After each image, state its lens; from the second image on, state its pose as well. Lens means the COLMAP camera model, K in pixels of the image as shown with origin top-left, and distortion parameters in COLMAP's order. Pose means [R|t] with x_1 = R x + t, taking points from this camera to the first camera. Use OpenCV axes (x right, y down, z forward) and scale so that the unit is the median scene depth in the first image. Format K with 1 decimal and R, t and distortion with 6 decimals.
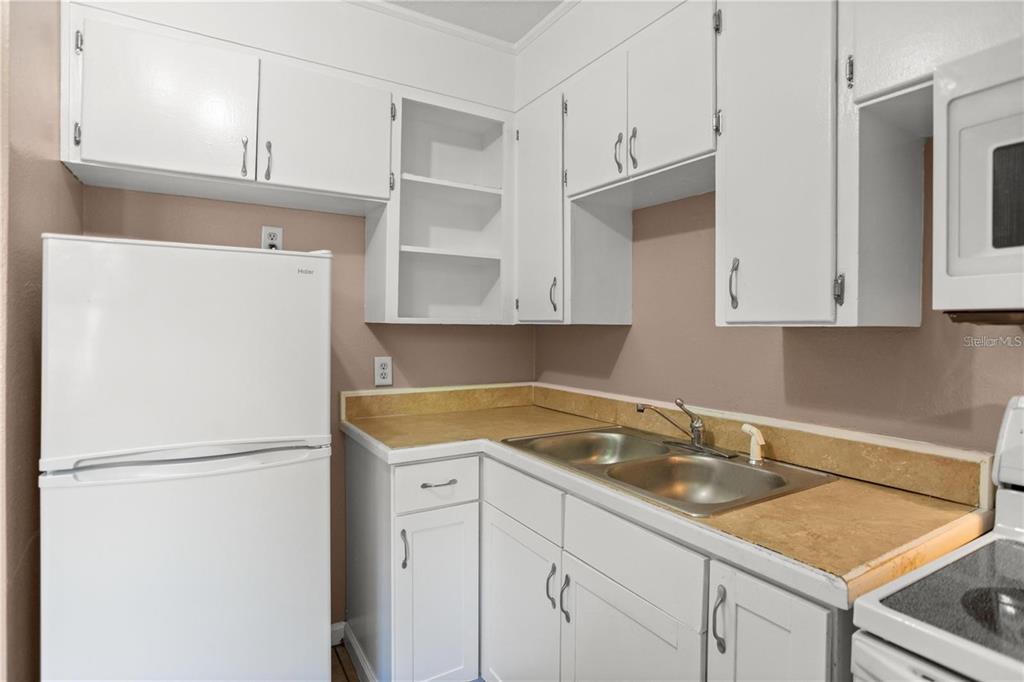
lens RADIAL K [[510.6, 0, 514.7], [0, 510.6, 326.7], [0, 0, 1]] dist [-0.066566, 0.035366]
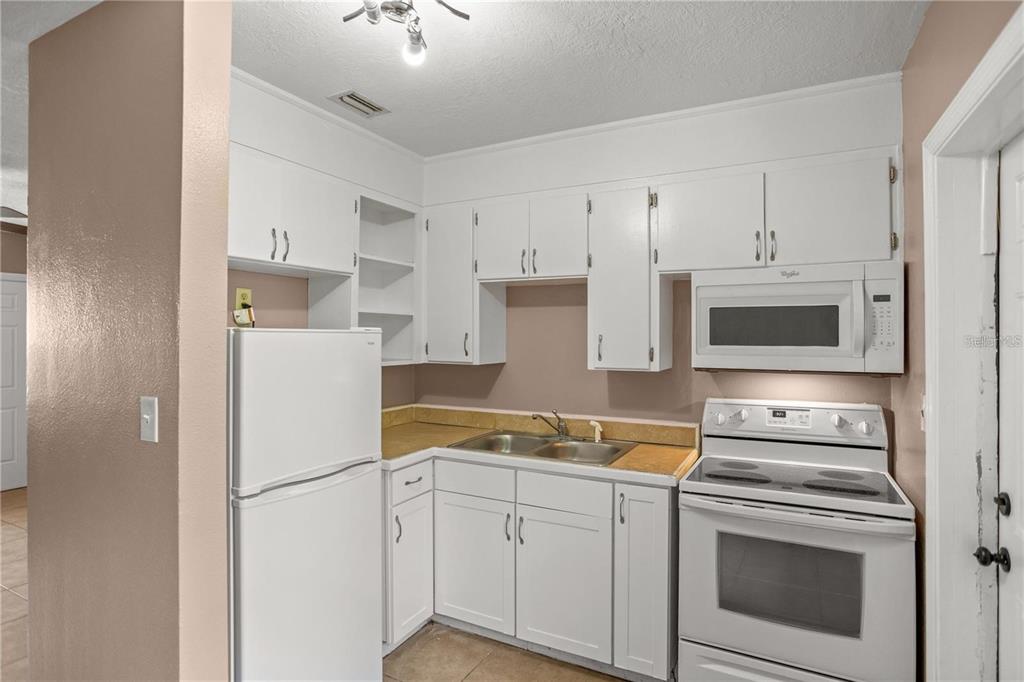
lens RADIAL K [[510.6, 0, 514.7], [0, 510.6, 326.7], [0, 0, 1]] dist [-0.066566, 0.035366]
pose [[0.862396, 0.004701, 0.506213, -0.660482], [0.004767, 0.999837, -0.017406, -0.106540], [-0.506212, 0.017424, 0.862233, -0.411822]]
